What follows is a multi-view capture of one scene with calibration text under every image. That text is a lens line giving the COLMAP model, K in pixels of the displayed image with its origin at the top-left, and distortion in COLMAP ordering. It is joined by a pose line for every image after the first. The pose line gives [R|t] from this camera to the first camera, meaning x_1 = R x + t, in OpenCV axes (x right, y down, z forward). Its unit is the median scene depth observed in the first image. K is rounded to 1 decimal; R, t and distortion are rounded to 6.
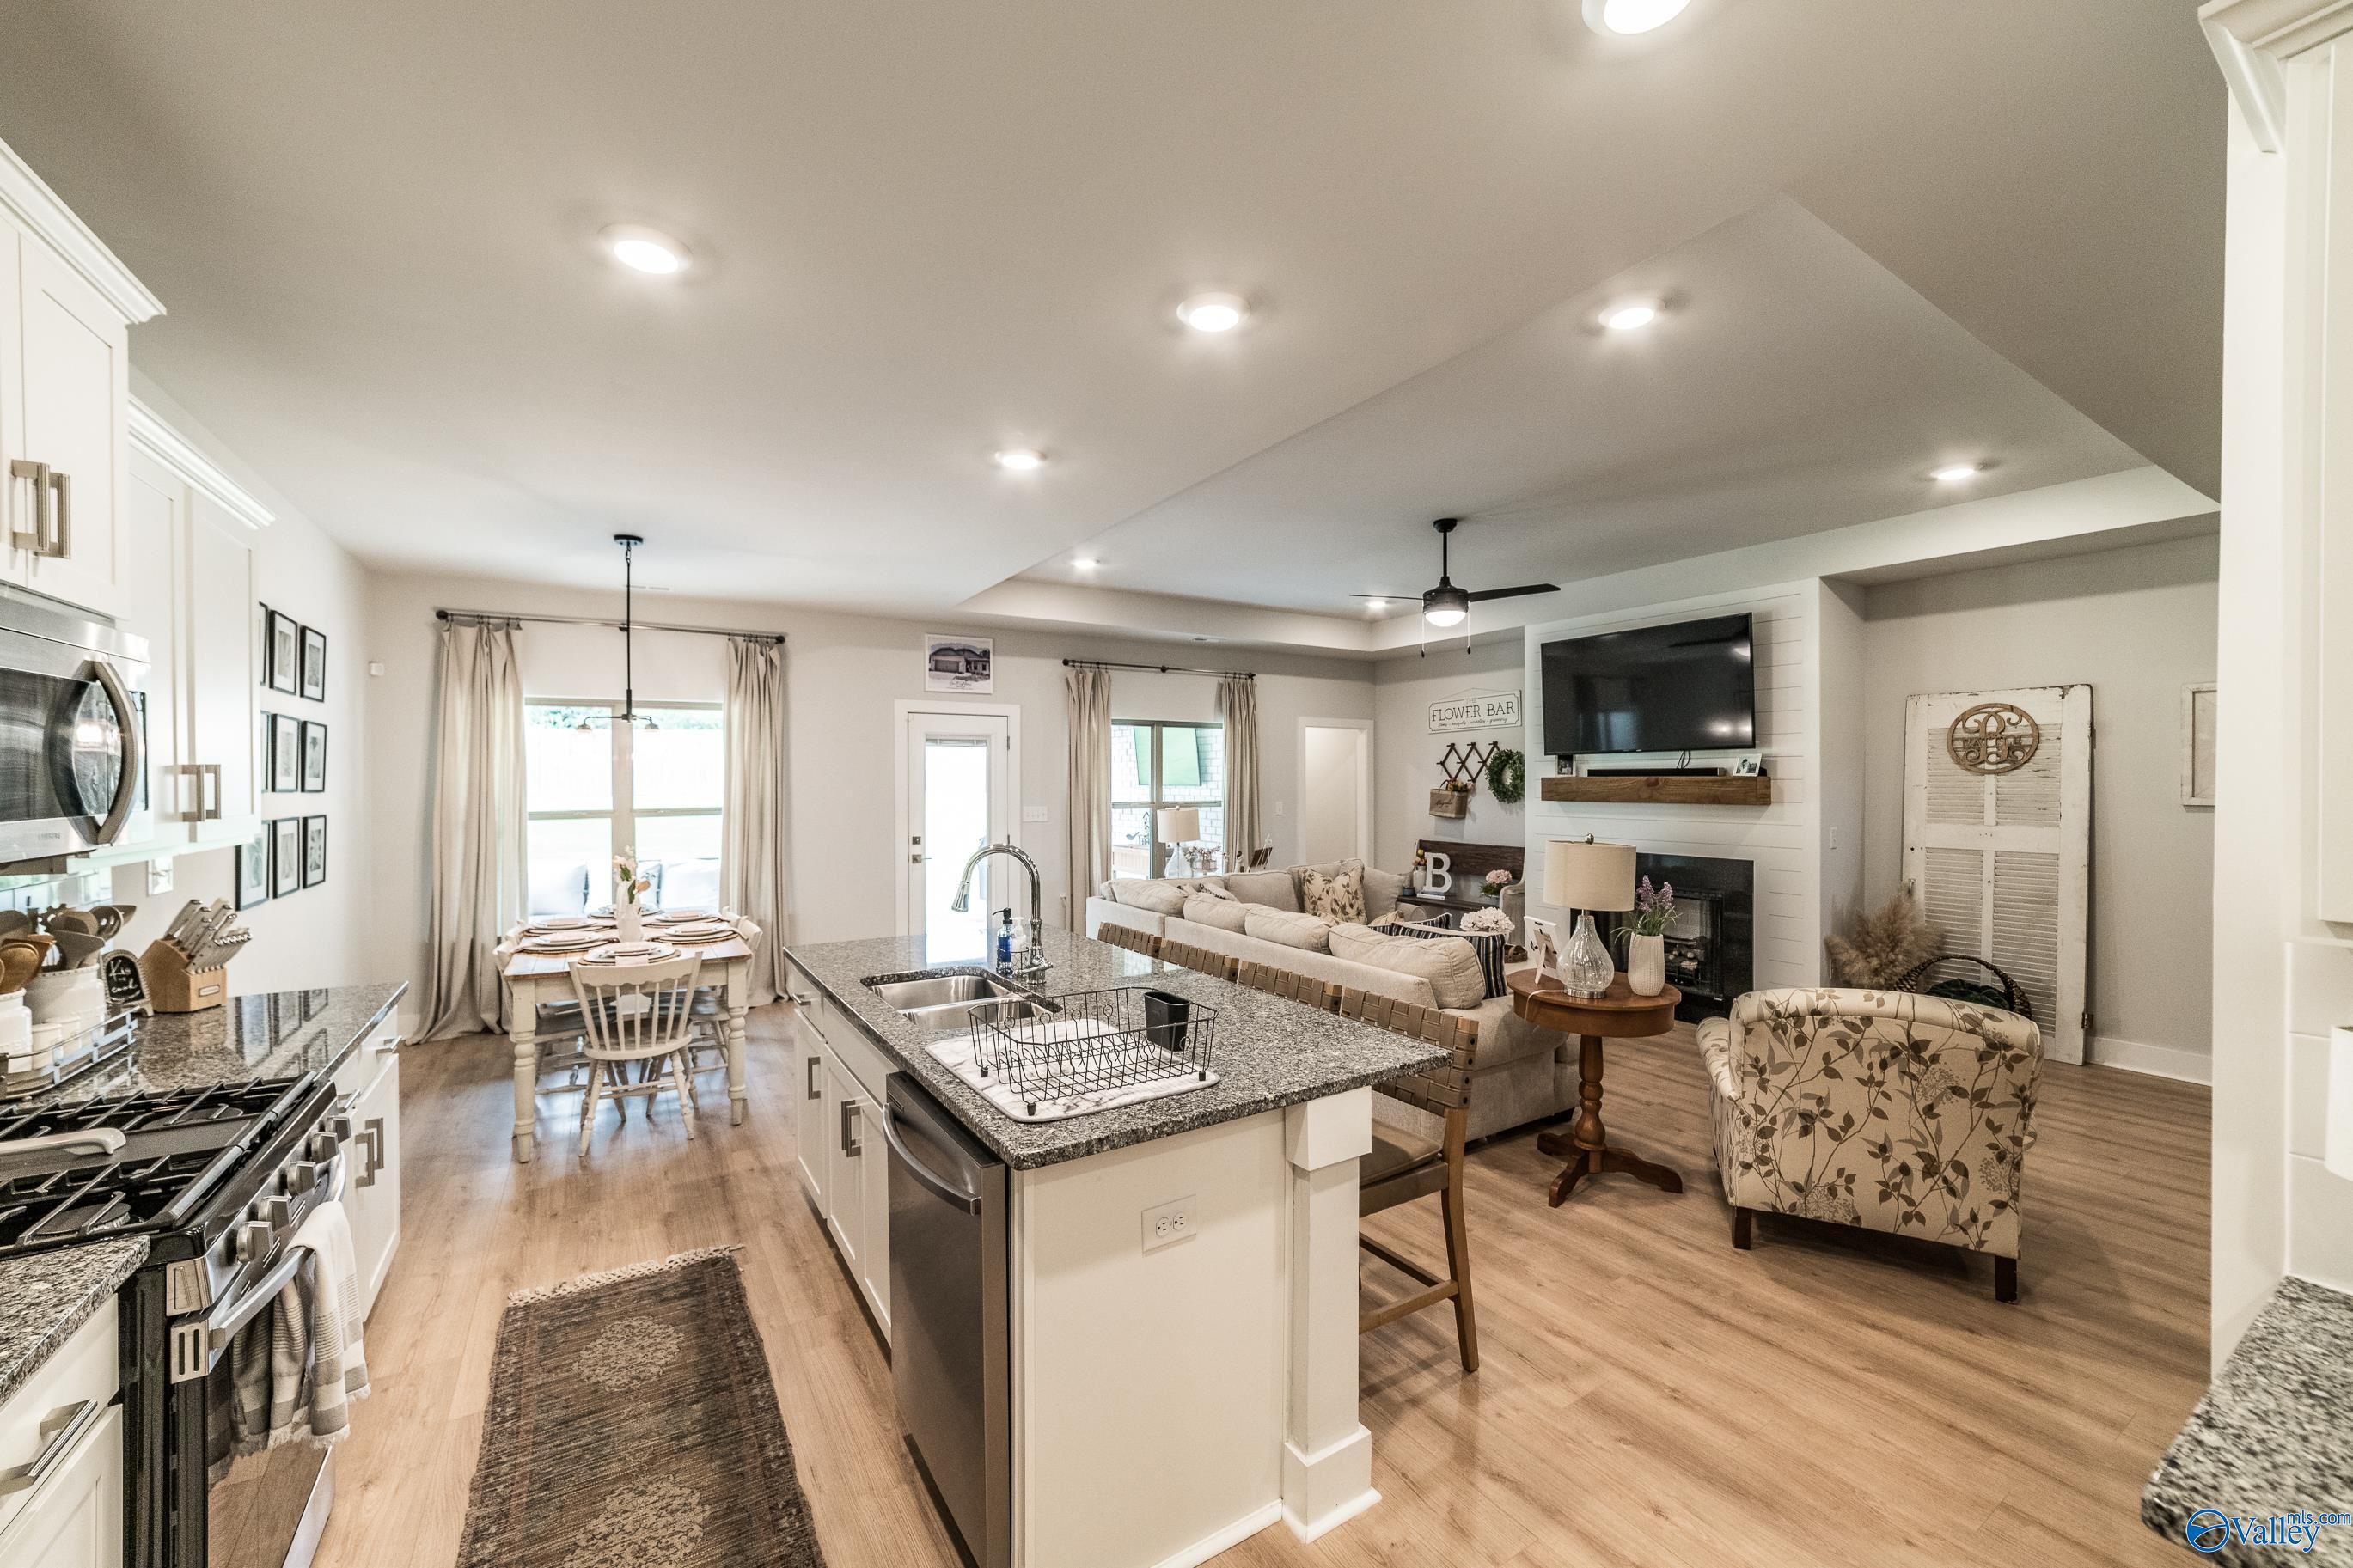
lens RADIAL K [[917.1, 0, 1182.1], [0, 917.1, 787.2], [0, 0, 1]] dist [-0.015438, 0.005687]
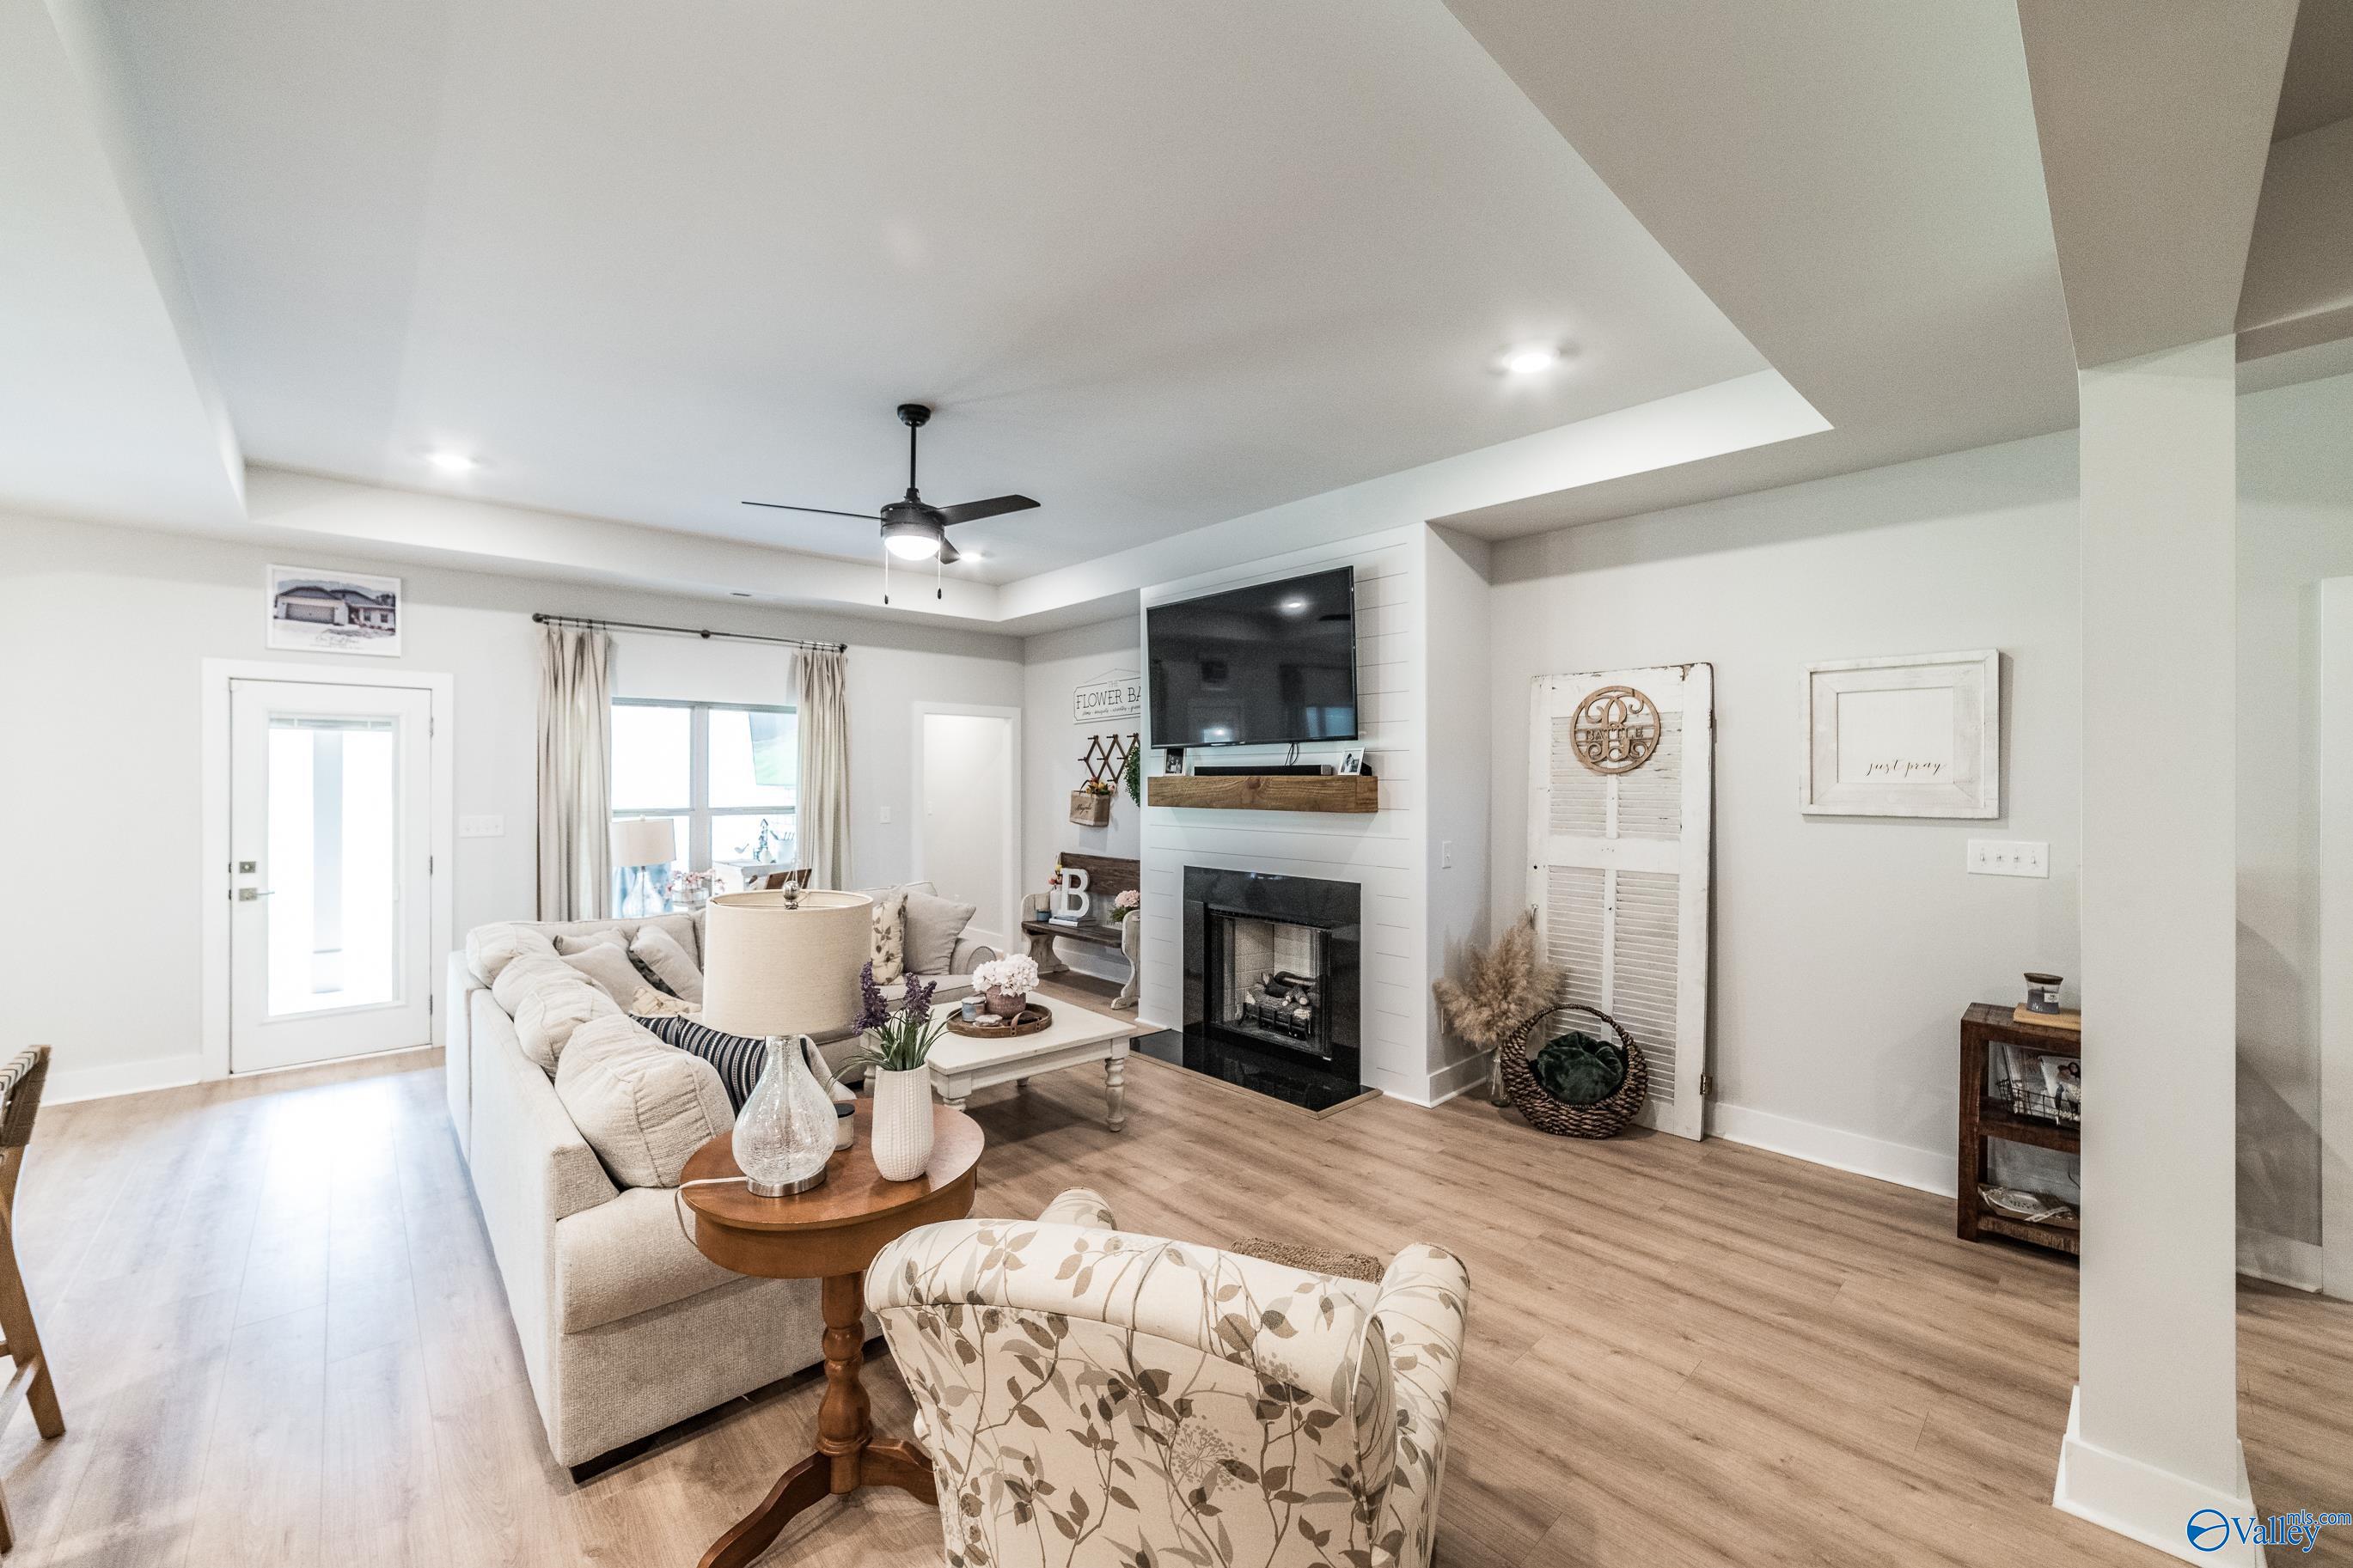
lens RADIAL K [[917.1, 0, 1201.4], [0, 917.1, 785.9], [0, 0, 1]] dist [-0.015438, 0.005687]
pose [[0.980259, 0.000852, 0.197717, 0.351327], [-0.000607, 0.999999, -0.001301, -0.002569], [-0.197718, 0.001155, 0.980258, 0.263284]]
